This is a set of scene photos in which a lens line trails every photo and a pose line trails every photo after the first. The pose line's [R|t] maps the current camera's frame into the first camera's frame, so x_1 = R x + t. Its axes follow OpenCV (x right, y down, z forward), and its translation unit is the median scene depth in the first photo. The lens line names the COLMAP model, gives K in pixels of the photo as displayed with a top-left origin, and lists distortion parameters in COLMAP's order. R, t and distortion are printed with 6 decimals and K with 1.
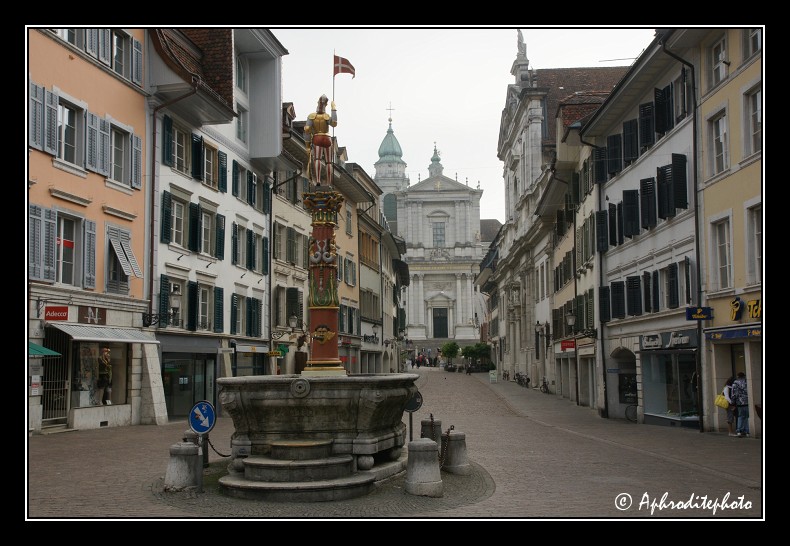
lens RADIAL K [[850.8, 0, 398.9], [0, 850.8, 276.4], [0, 0, 1]] dist [0.060886, 0.000000]
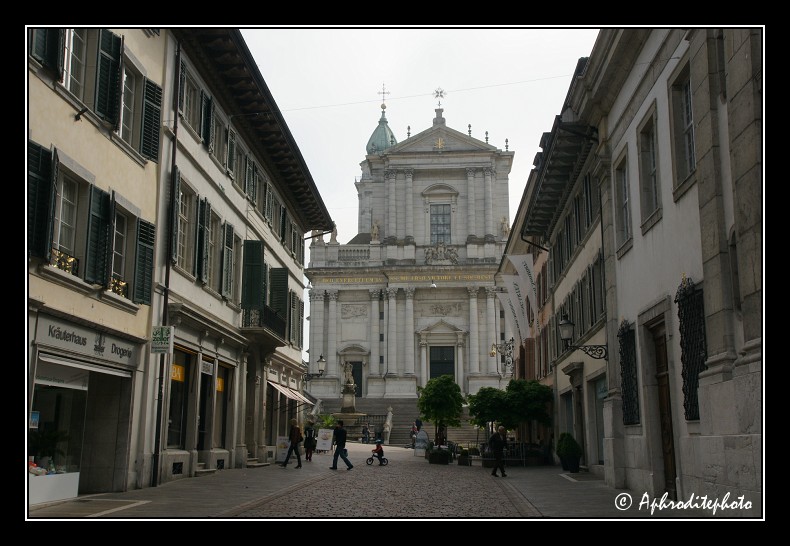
lens RADIAL K [[819.0, 0, 393.3], [0, 819.0, 276.2], [0, 0, 1]] dist [-0.005938, 0.000000]
pose [[0.999245, 0.004721, -0.038560, 0.148890], [-0.008499, 0.995110, -0.098409, 0.184009], [0.037907, 0.098663, 0.994399, 1.762700]]
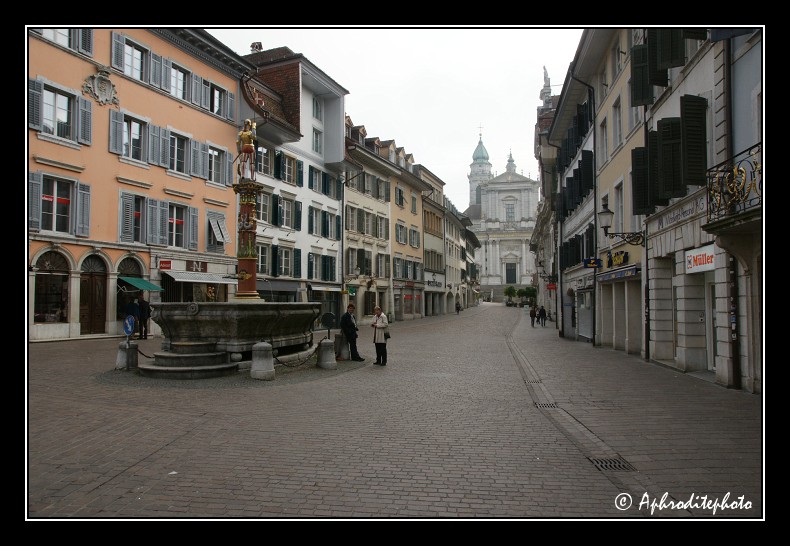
lens RADIAL K [[572.8, 0, 391.6], [0, 572.8, 277.7], [0, 0, 1]] dist [-0.098728, 0.001554]
pose [[0.982332, -0.000687, -0.187144, 0.124903], [0.012134, 0.998123, 0.060030, 0.004541], [0.186752, -0.061241, 0.980497, 0.015139]]
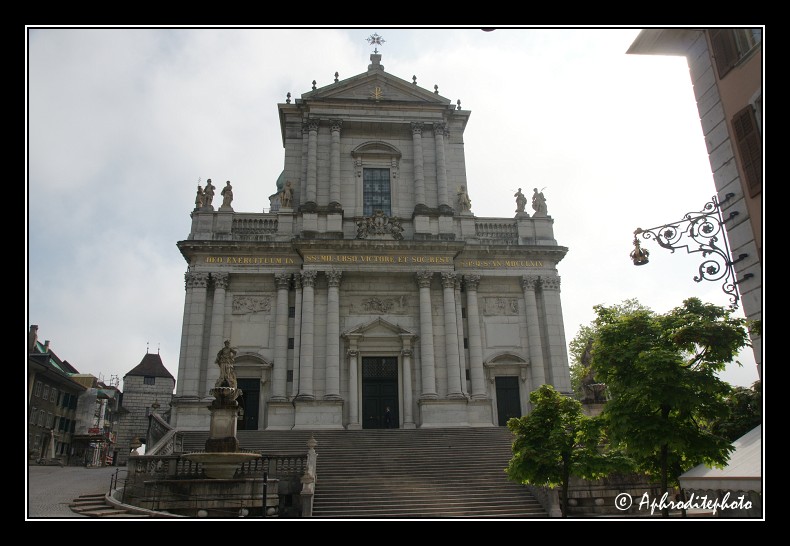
lens RADIAL K [[598.2, 0, 394.3], [0, 598.2, 272.5], [0, 0, 1]] dist [-0.067939, 0.001215]
pose [[0.991155, 0.034988, 0.128017, 0.072593], [-0.002664, 0.969673, -0.244391, 0.276610], [-0.132685, 0.241888, 0.961189, 2.930737]]
